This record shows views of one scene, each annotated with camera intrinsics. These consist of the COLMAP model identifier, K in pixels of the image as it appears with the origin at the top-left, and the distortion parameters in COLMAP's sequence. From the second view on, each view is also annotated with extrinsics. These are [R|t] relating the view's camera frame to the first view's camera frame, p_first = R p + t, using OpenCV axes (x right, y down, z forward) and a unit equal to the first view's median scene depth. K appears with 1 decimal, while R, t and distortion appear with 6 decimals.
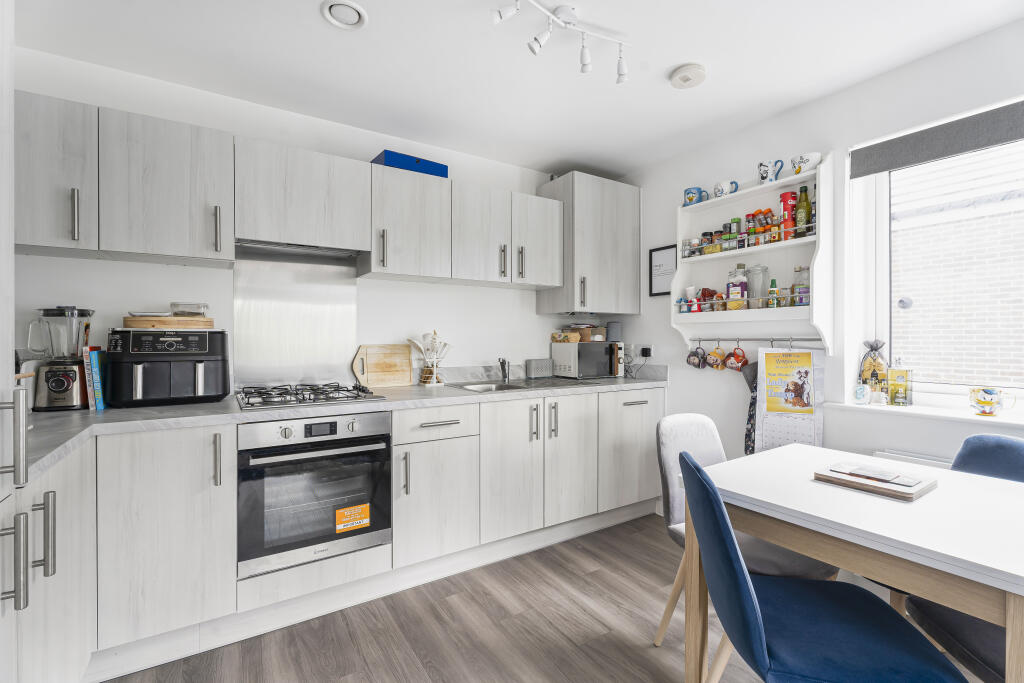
lens RADIAL K [[458.2, 0, 507.8], [0, 458.2, 337.2], [0, 0, 1]] dist [-0.000177, 0.000068]
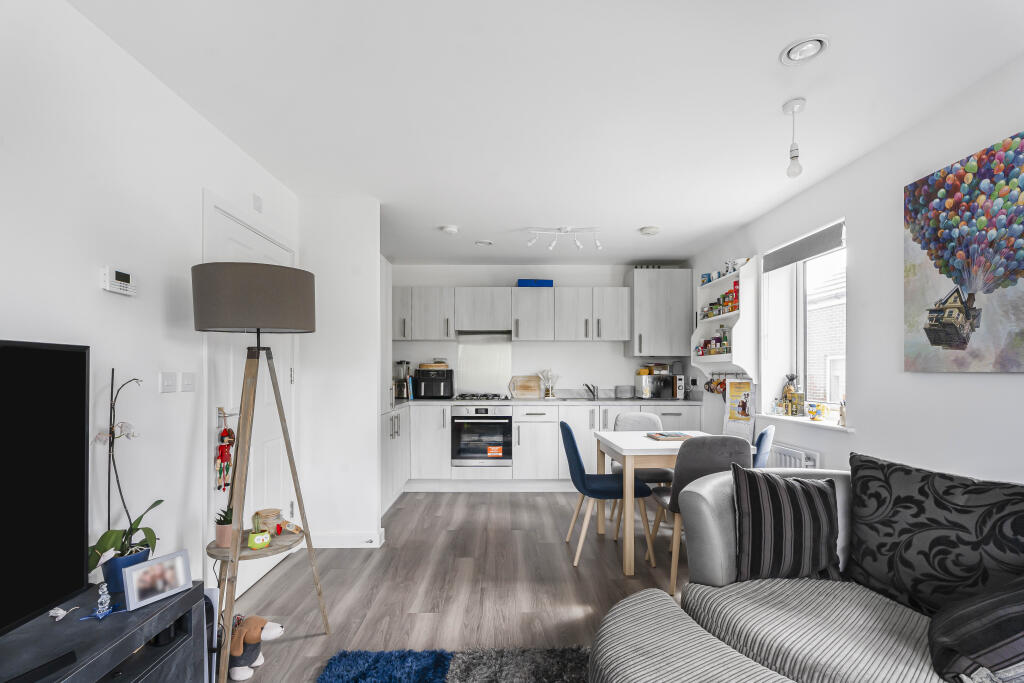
lens RADIAL K [[458.2, 0, 504.5], [0, 458.2, 369.9], [0, 0, 1]] dist [-0.000177, 0.000068]
pose [[0.849058, -0.002348, -0.528295, 0.837085], [0.001273, 0.999996, -0.002398, -0.005314], [0.528298, 0.001363, 0.849058, -0.840176]]
